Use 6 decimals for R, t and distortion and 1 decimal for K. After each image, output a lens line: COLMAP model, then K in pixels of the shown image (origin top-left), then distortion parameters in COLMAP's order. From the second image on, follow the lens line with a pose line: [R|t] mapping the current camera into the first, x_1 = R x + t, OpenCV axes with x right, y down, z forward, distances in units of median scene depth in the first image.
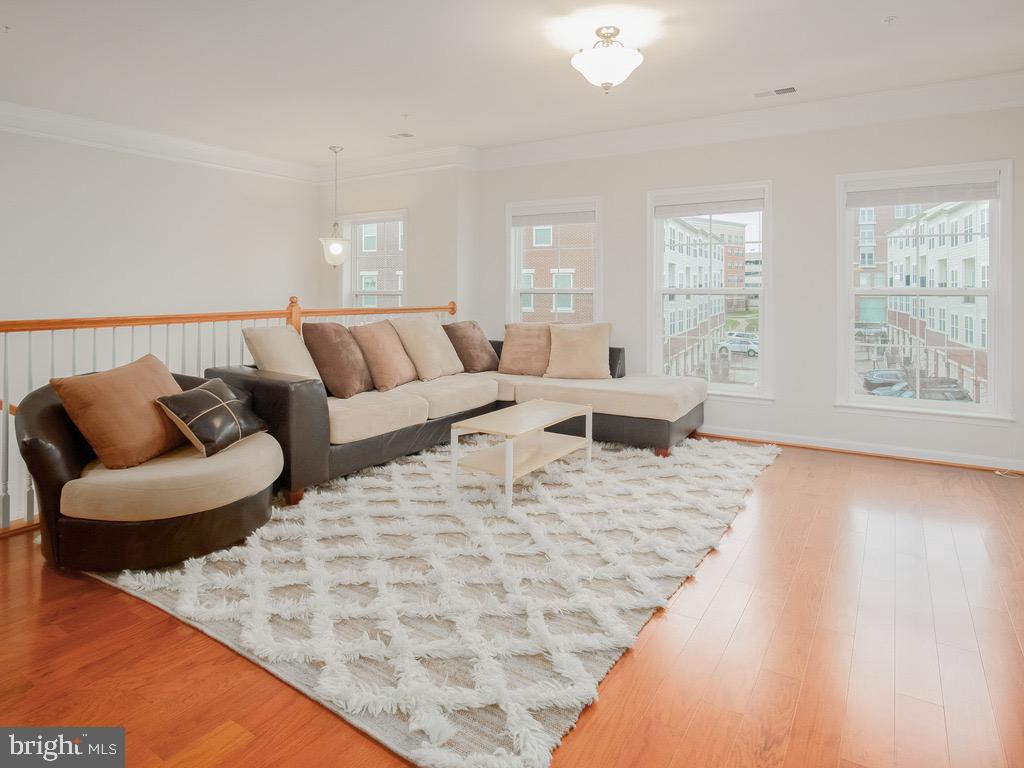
lens RADIAL K [[579.0, 0, 473.6], [0, 579.0, 386.6], [0, 0, 1]] dist [-0.006389, -0.000777]
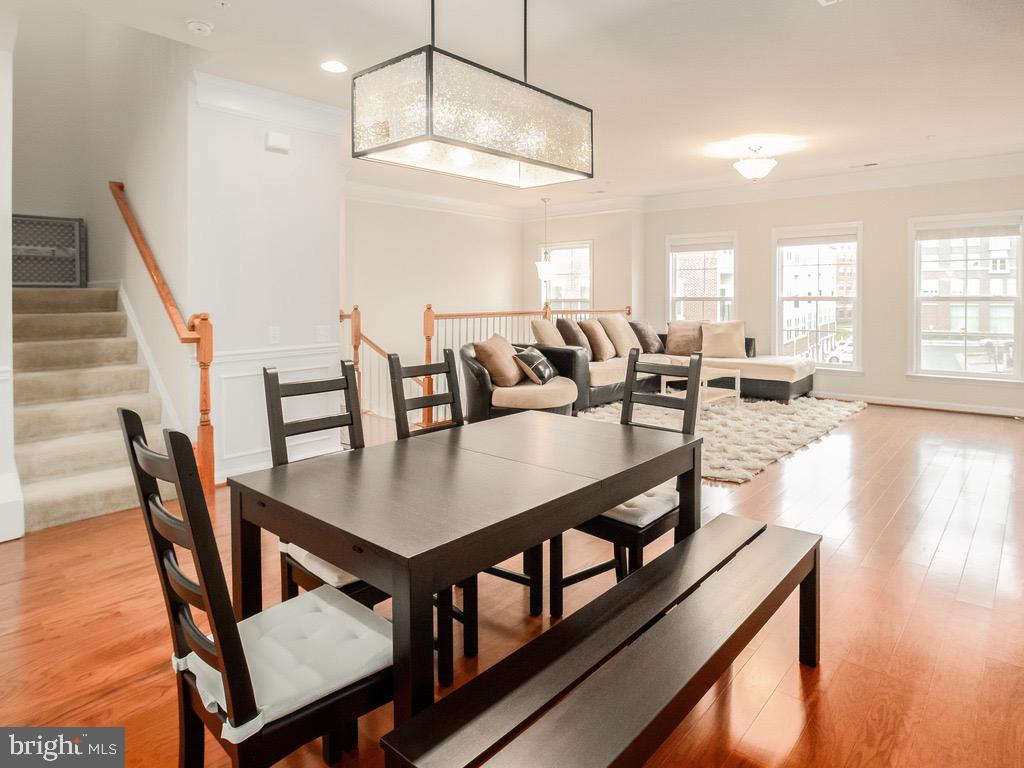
lens RADIAL K [[601.7, 0, 512.0], [0, 601.7, 384.0], [0, 0, 1]] dist [0.001419, 0.000673]
pose [[0.996342, 0.011876, -0.084630, -0.254929], [-0.013879, 0.999636, -0.023125, 0.107319], [0.084324, 0.024215, 0.996144, -0.641271]]
